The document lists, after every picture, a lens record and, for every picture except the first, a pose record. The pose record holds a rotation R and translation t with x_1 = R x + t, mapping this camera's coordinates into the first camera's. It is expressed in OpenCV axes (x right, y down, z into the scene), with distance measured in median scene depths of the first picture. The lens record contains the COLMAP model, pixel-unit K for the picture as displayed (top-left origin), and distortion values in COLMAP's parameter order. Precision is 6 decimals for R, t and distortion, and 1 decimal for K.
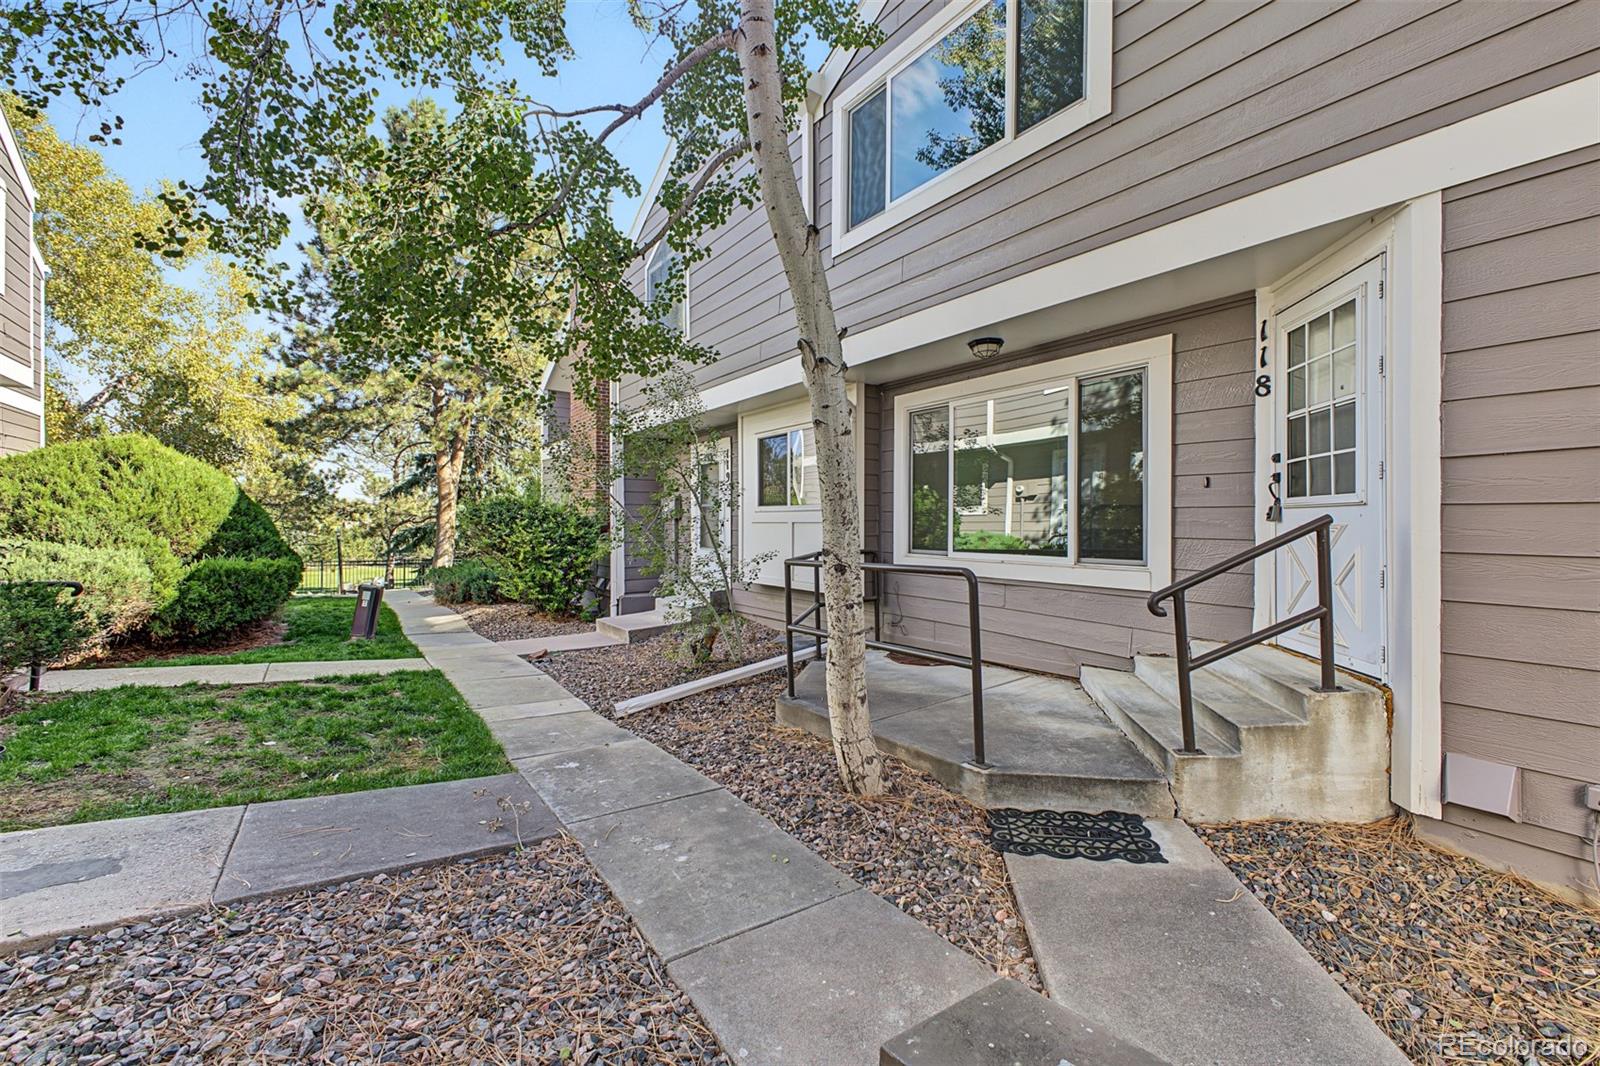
lens RADIAL K [[635.8, 0, 801.1], [0, 635.8, 524.3], [0, 0, 1]] dist [0.020559, -0.007098]
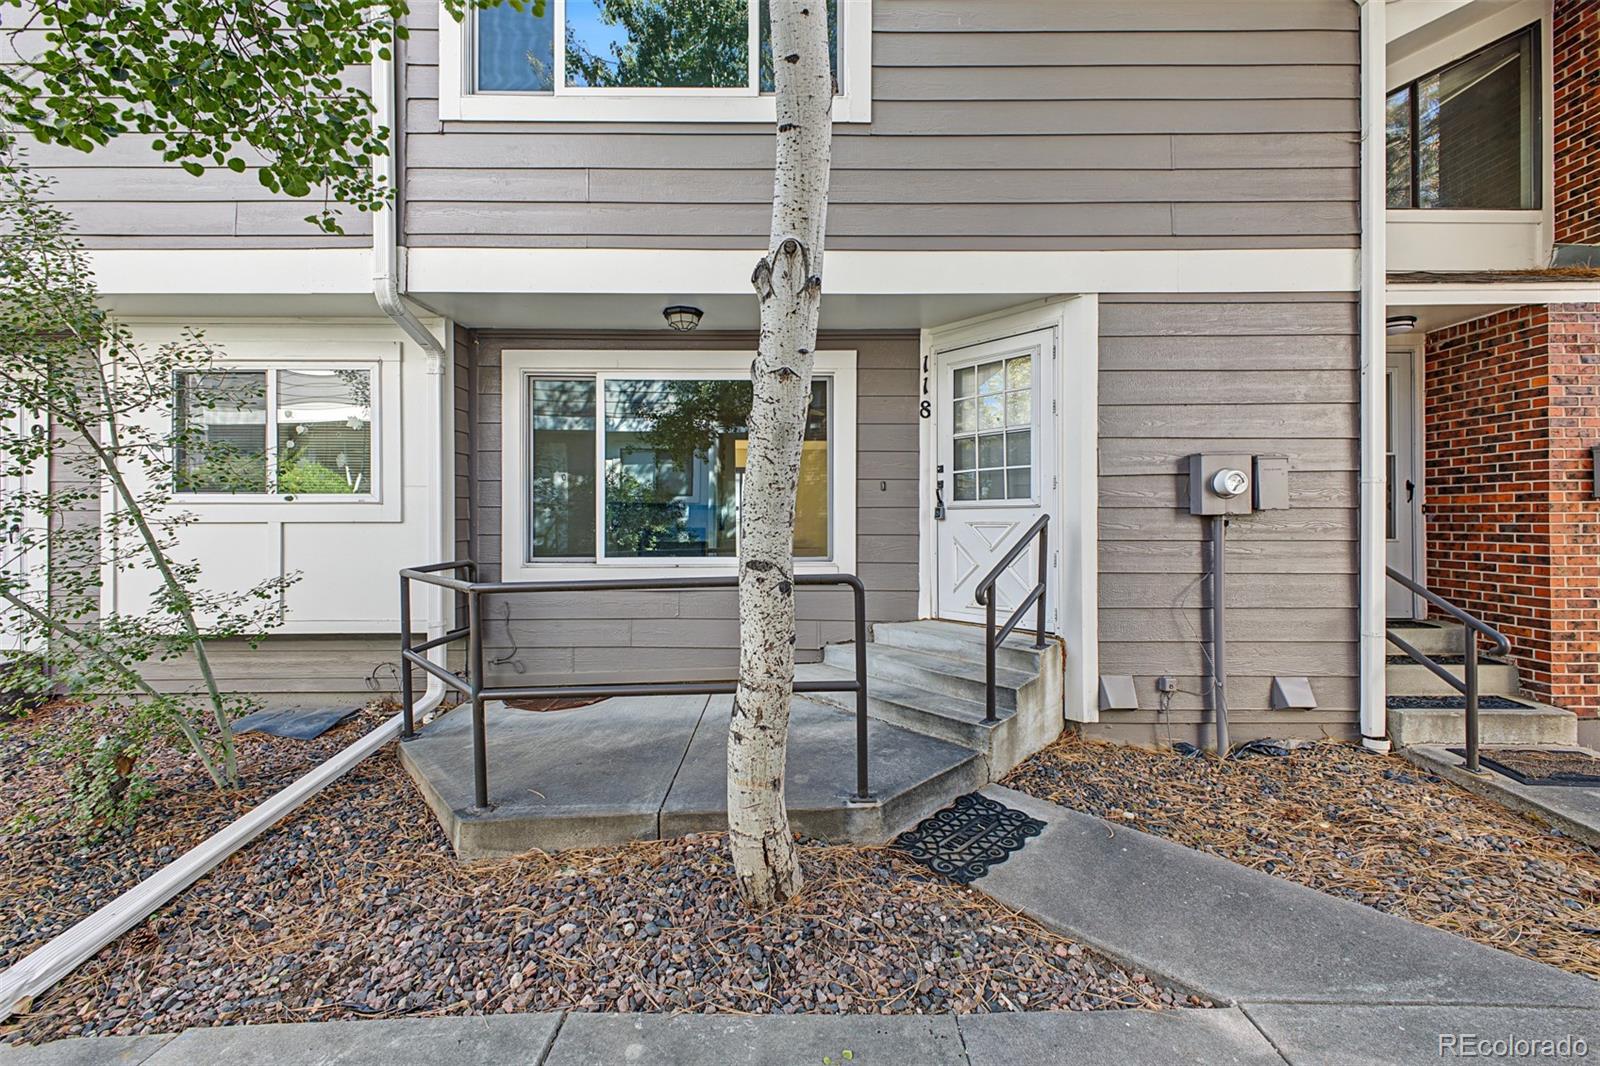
lens RADIAL K [[635.8, 0, 801.1], [0, 635.8, 524.3], [0, 0, 1]] dist [0.020559, -0.007098]
pose [[0.593472, -0.006977, 0.804825, -0.438609], [0.007819, 0.999965, 0.002904, -0.001632], [-0.804817, 0.004569, 0.593506, 0.513418]]
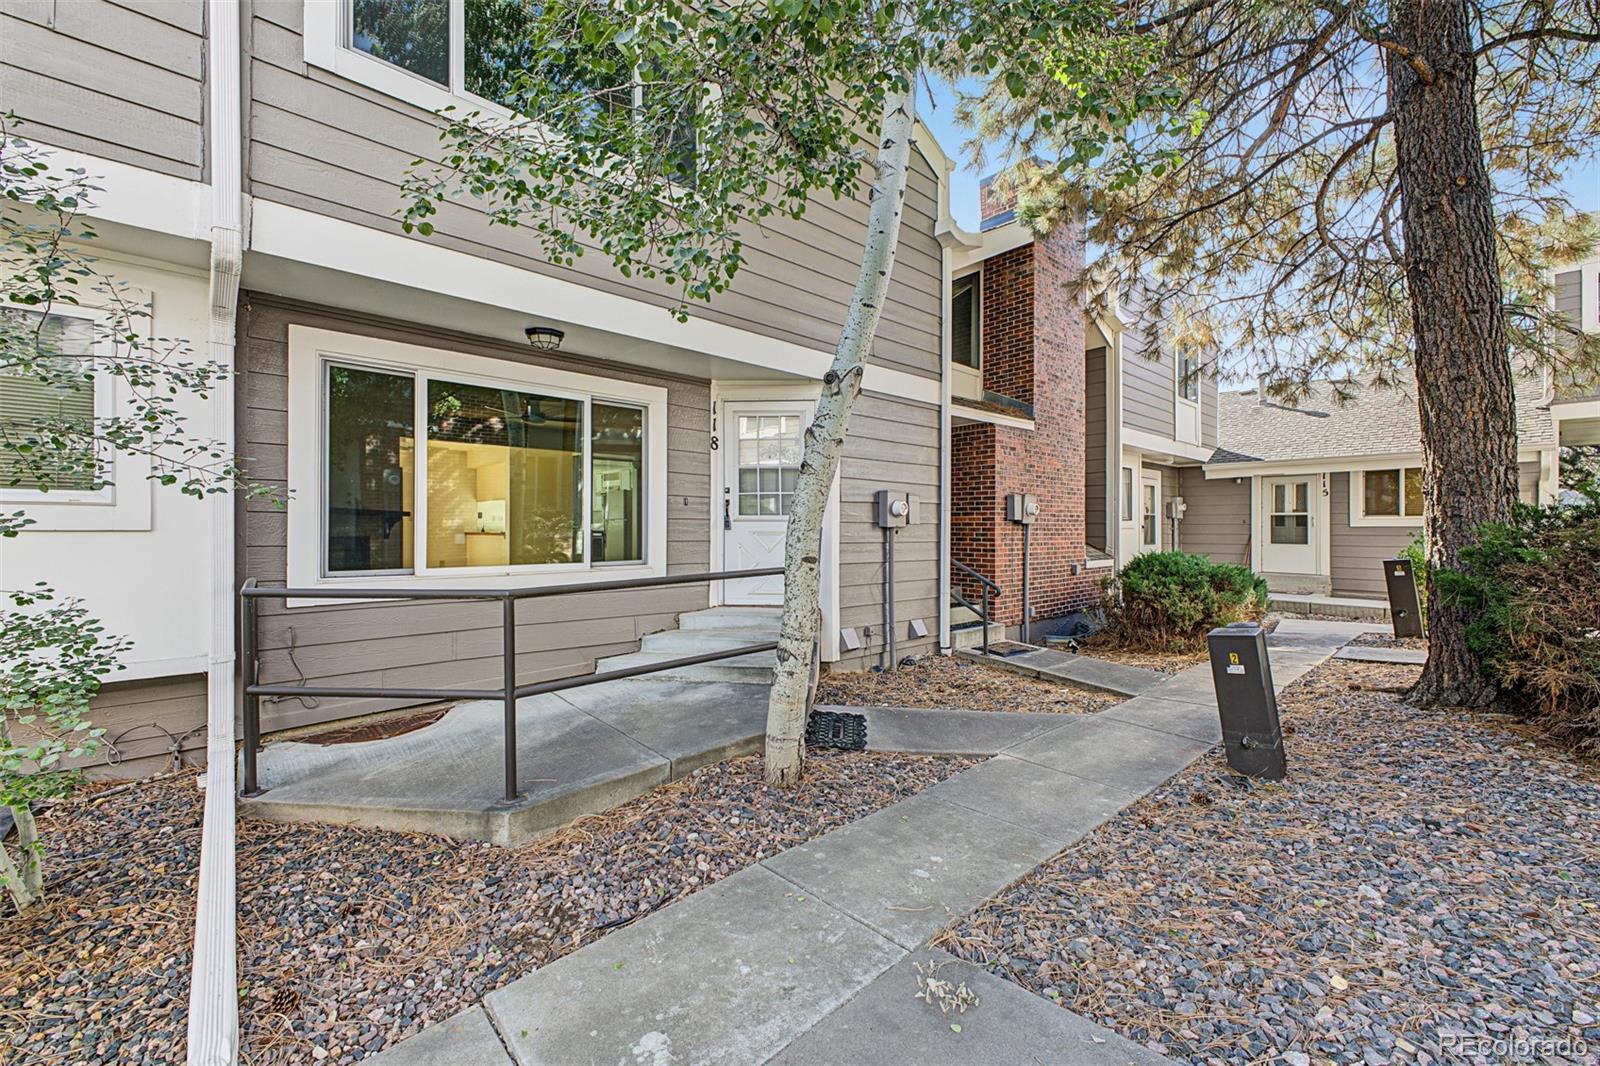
lens RADIAL K [[629.6, 0, 800.0], [0, 629.6, 533.0], [0, 0, 1]] dist [0.026246, -0.007070]
pose [[-0.089596, -0.009398, 0.995934, -0.917247], [0.003137, 0.999948, 0.009718, -0.010399], [-0.995973, 0.003995, -0.089562, 1.015948]]
